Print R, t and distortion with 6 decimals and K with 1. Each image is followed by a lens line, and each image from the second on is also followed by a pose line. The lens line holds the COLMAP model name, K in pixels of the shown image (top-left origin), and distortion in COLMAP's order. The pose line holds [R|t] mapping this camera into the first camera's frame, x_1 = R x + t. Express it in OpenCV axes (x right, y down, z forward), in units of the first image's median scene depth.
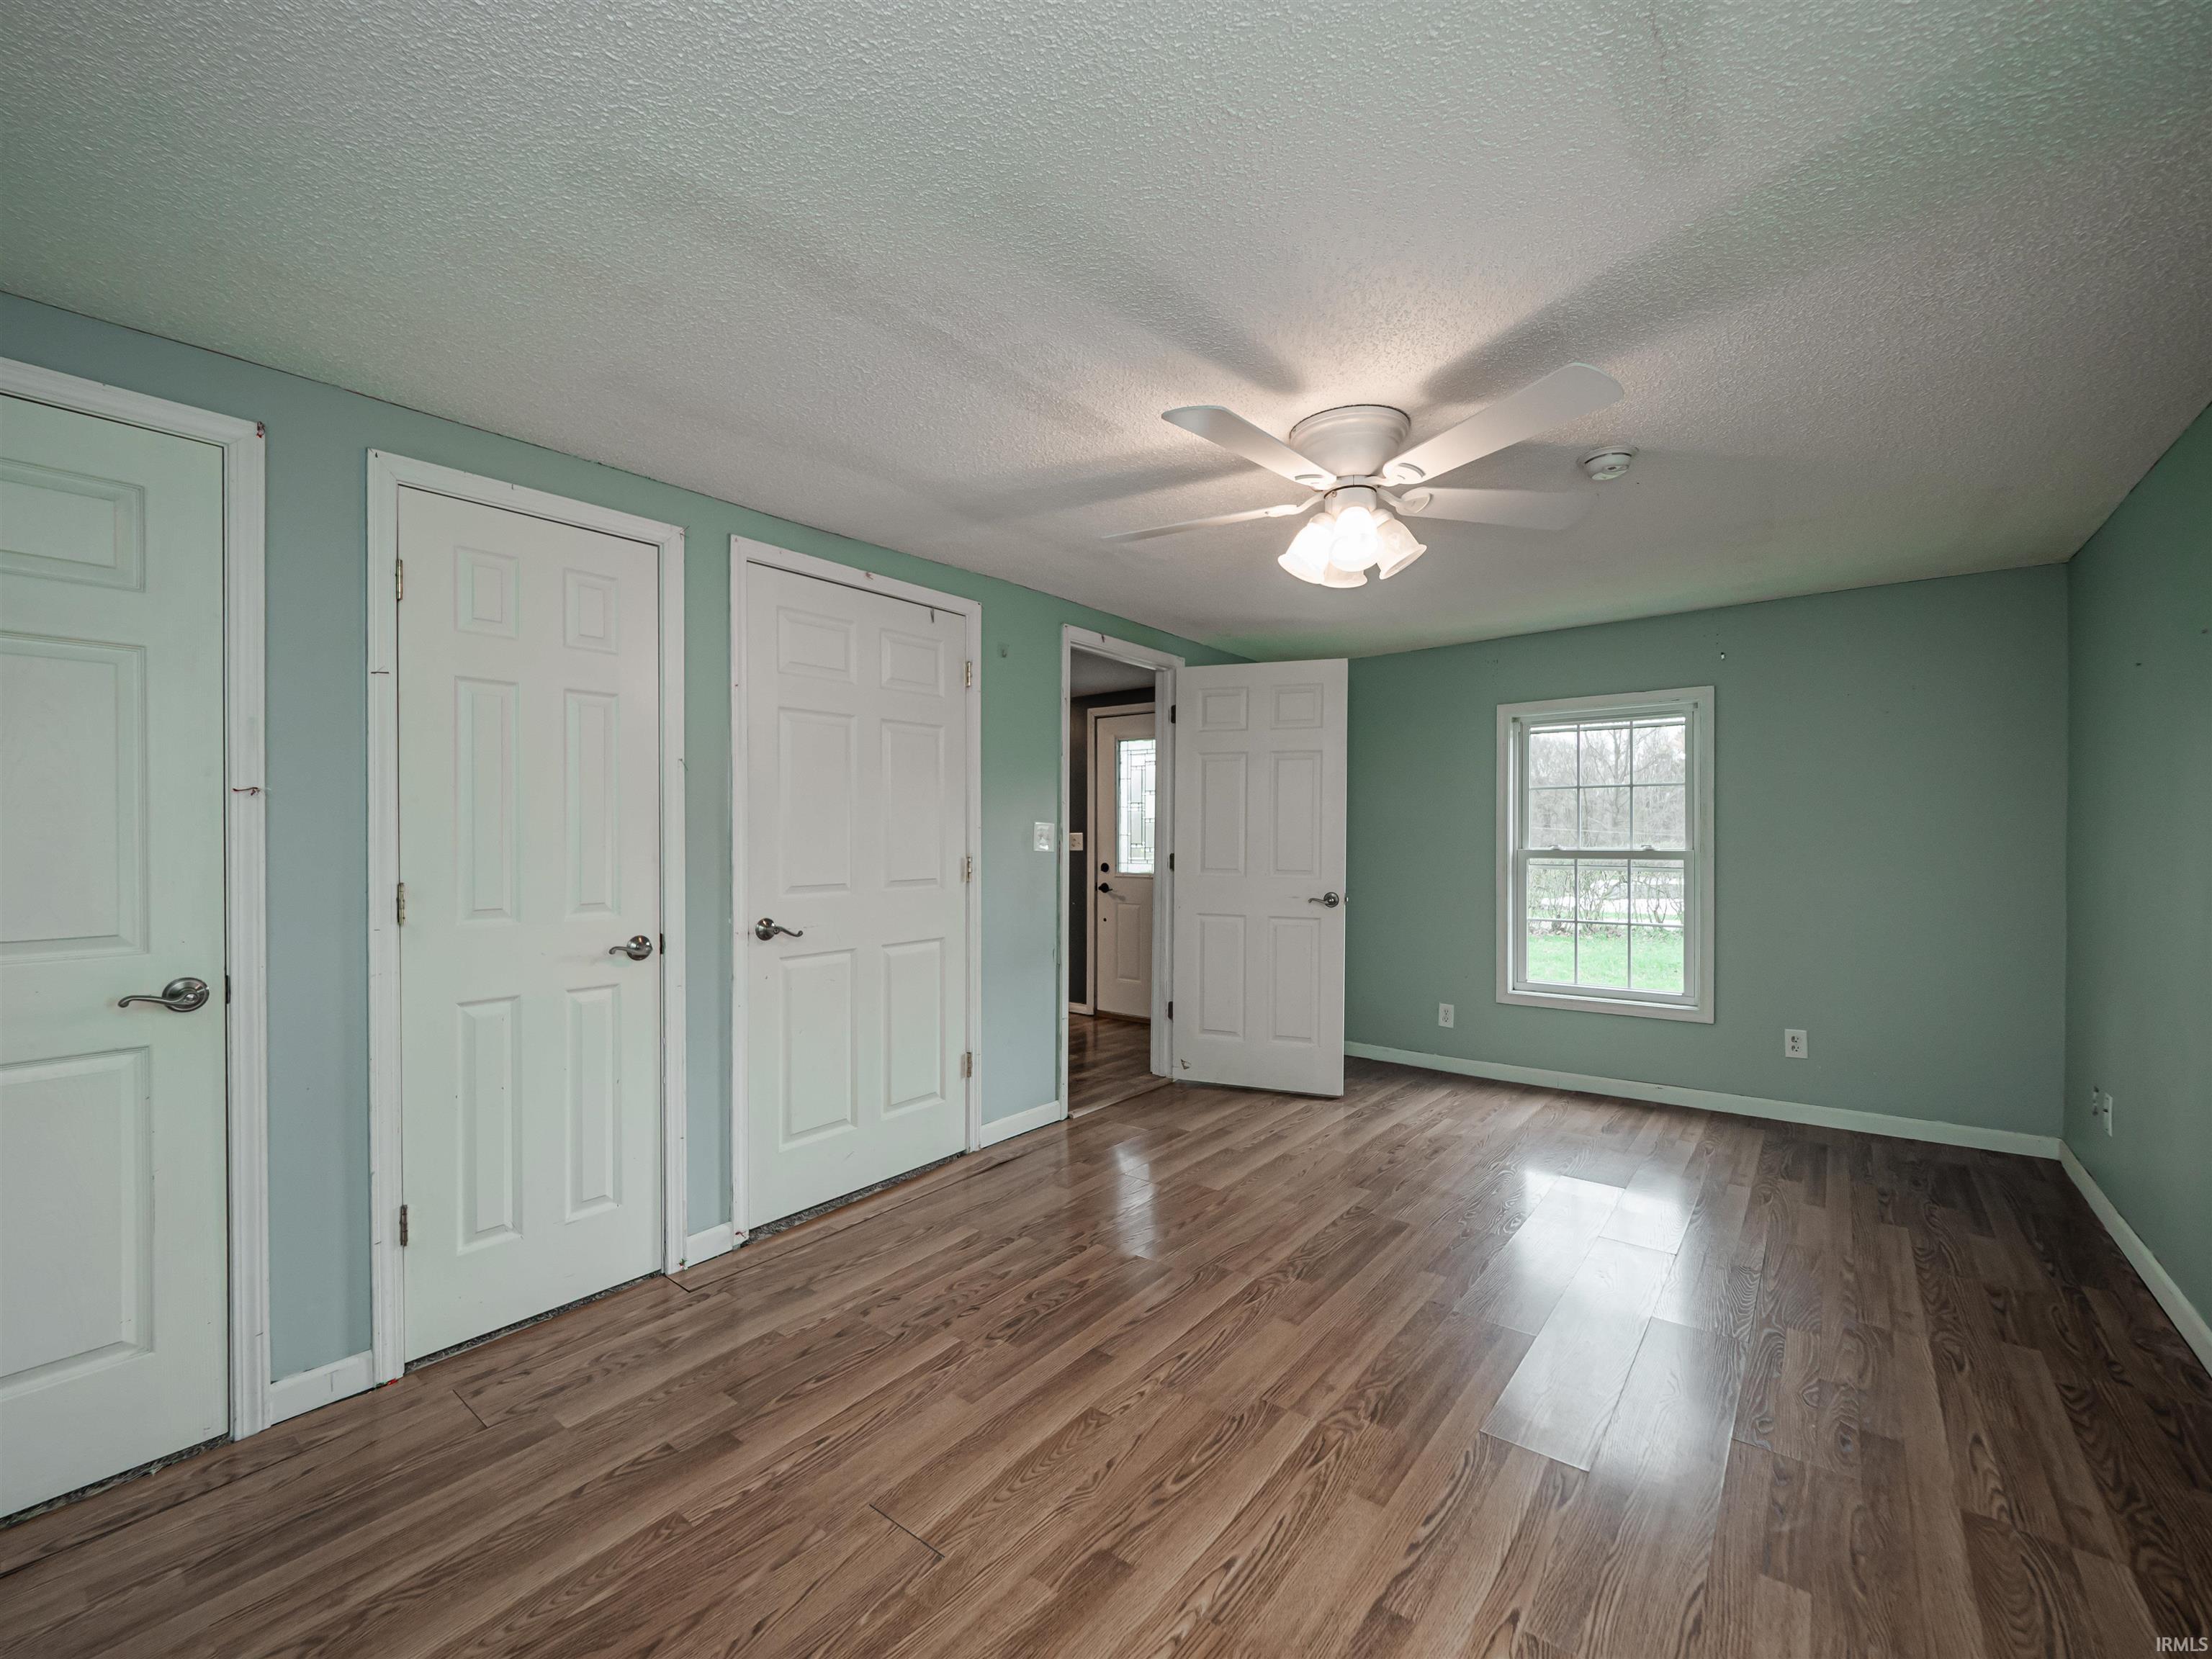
lens RADIAL K [[945.8, 0, 1106.2], [0, 945.8, 836.7], [0, 0, 1]] dist [0.005680, 0.000478]
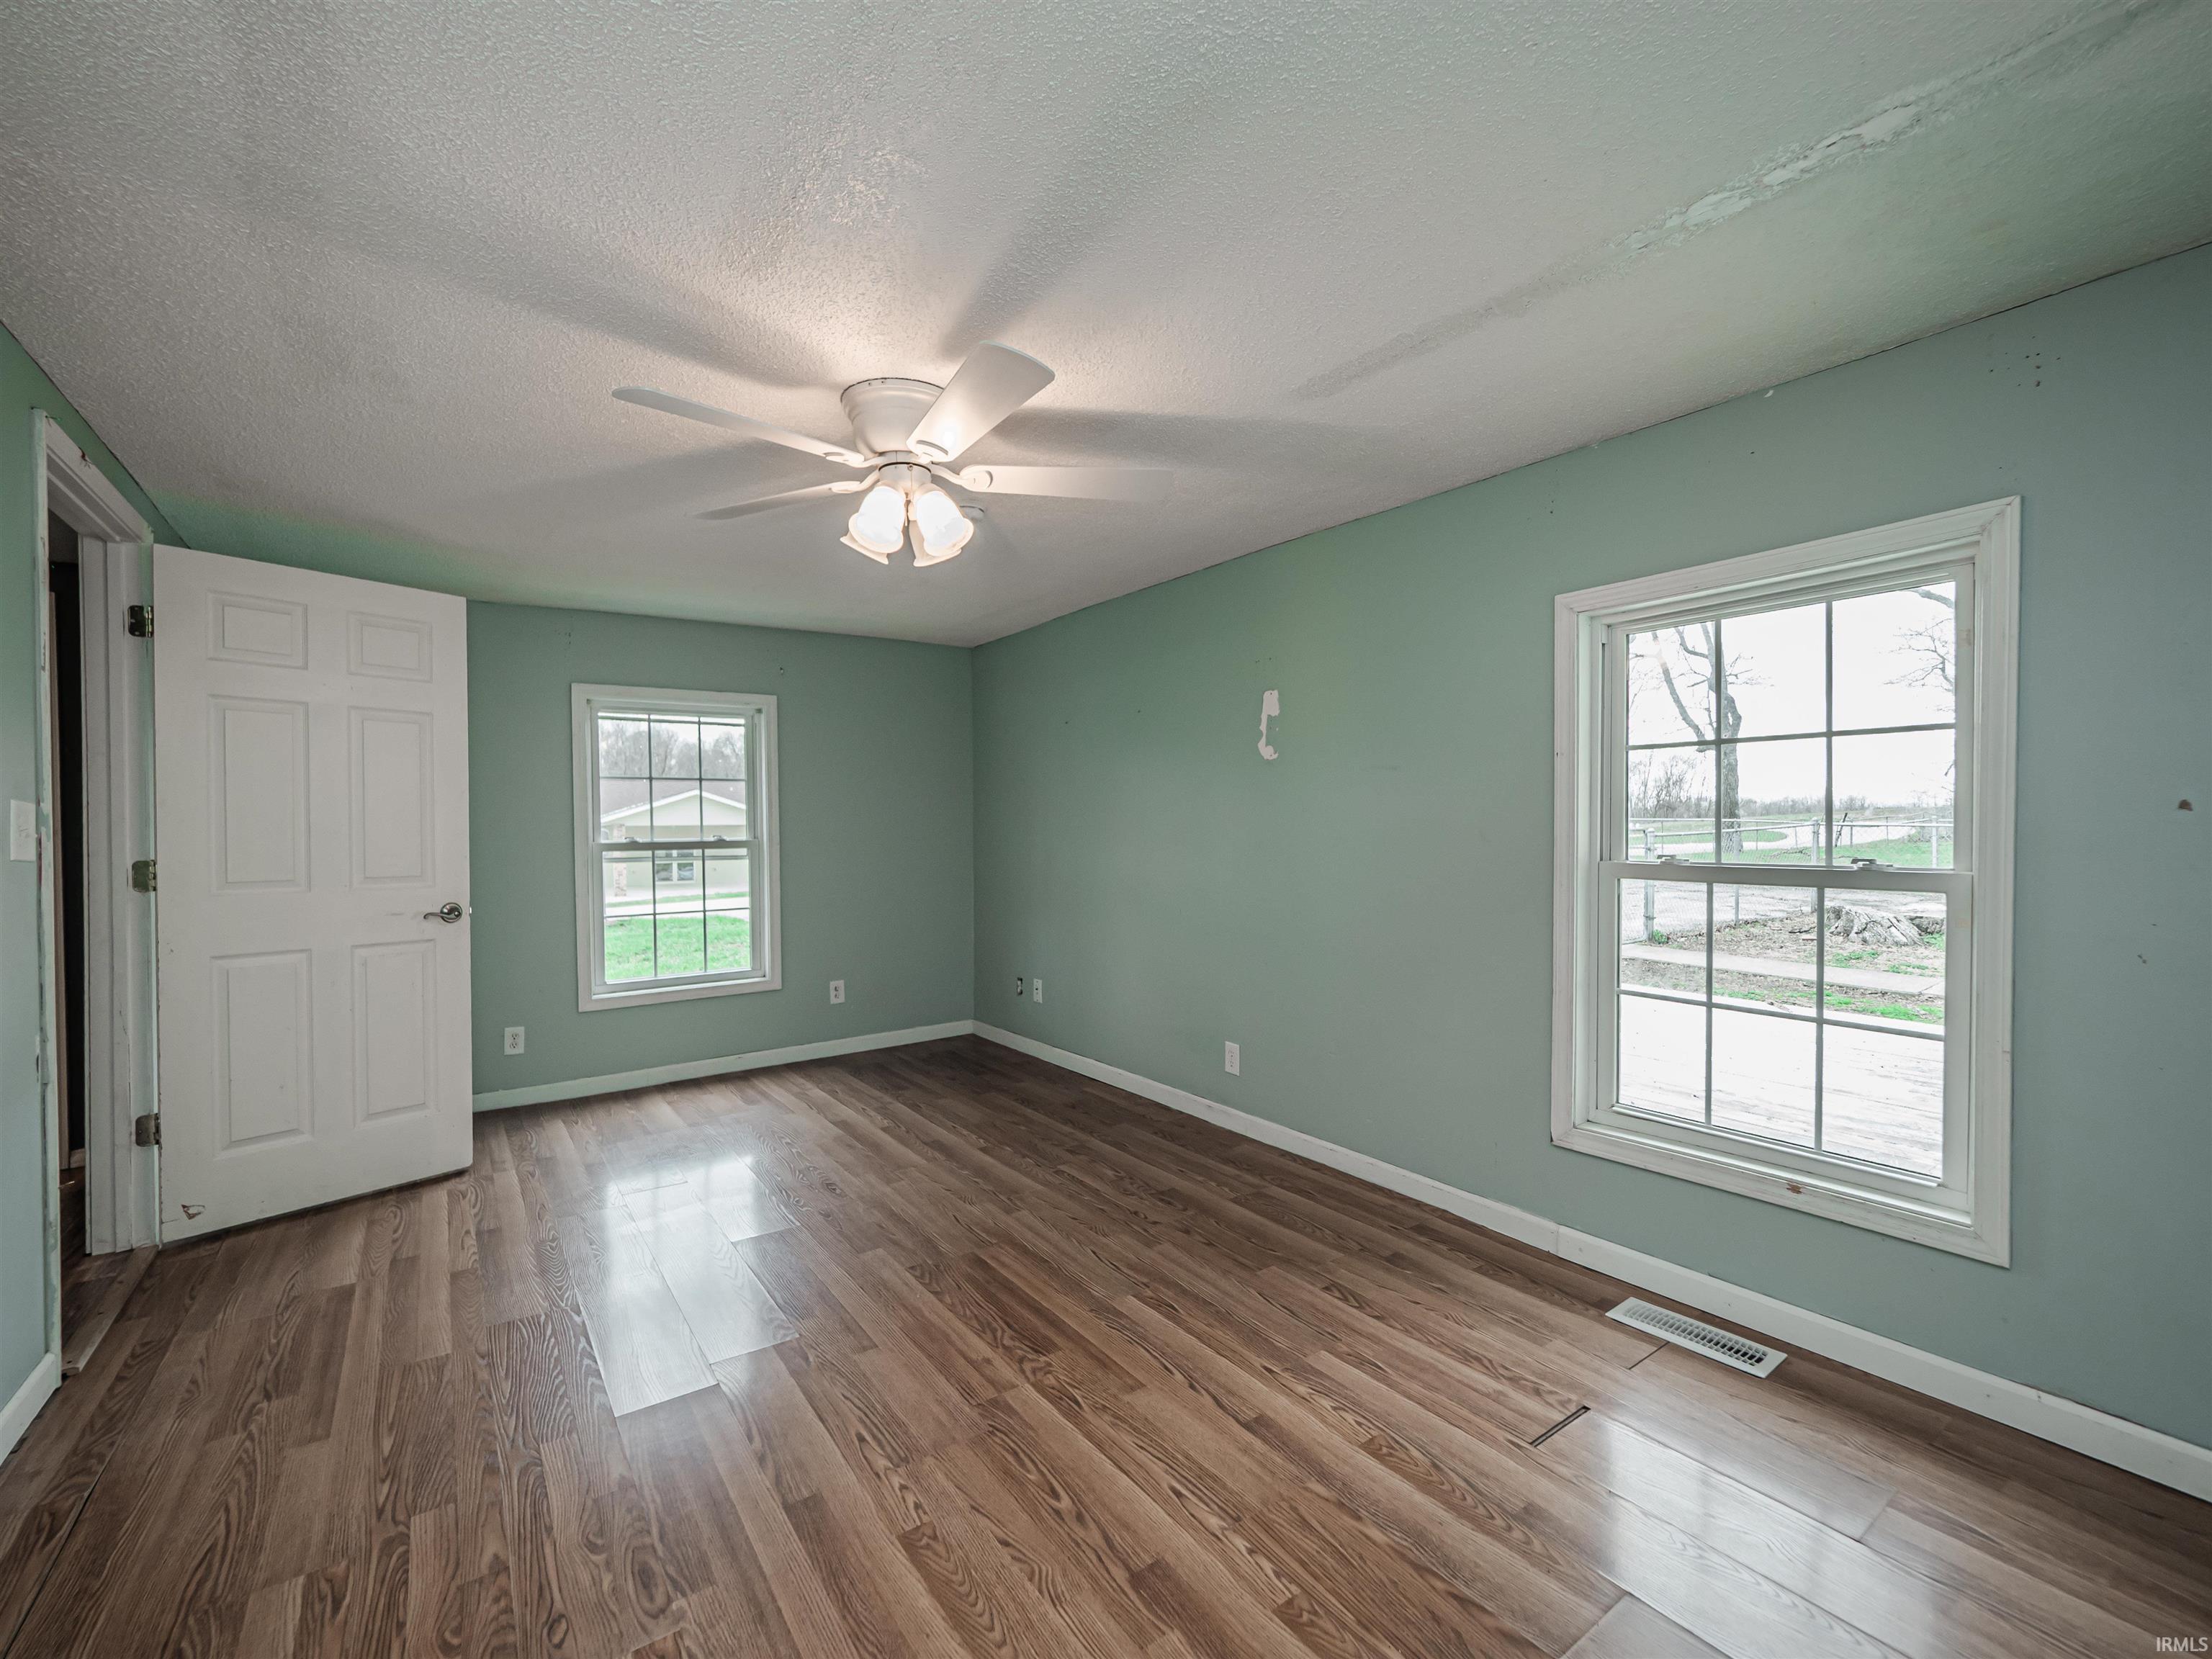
lens RADIAL K [[945.8, 0, 1106.2], [0, 945.8, 836.7], [0, 0, 1]] dist [0.005680, 0.000478]
pose [[0.296183, -0.014361, 0.955023, -0.363924], [0.012143, 0.999863, 0.011269, 0.004149], [-0.955054, 0.008259, 0.296317, 0.300798]]
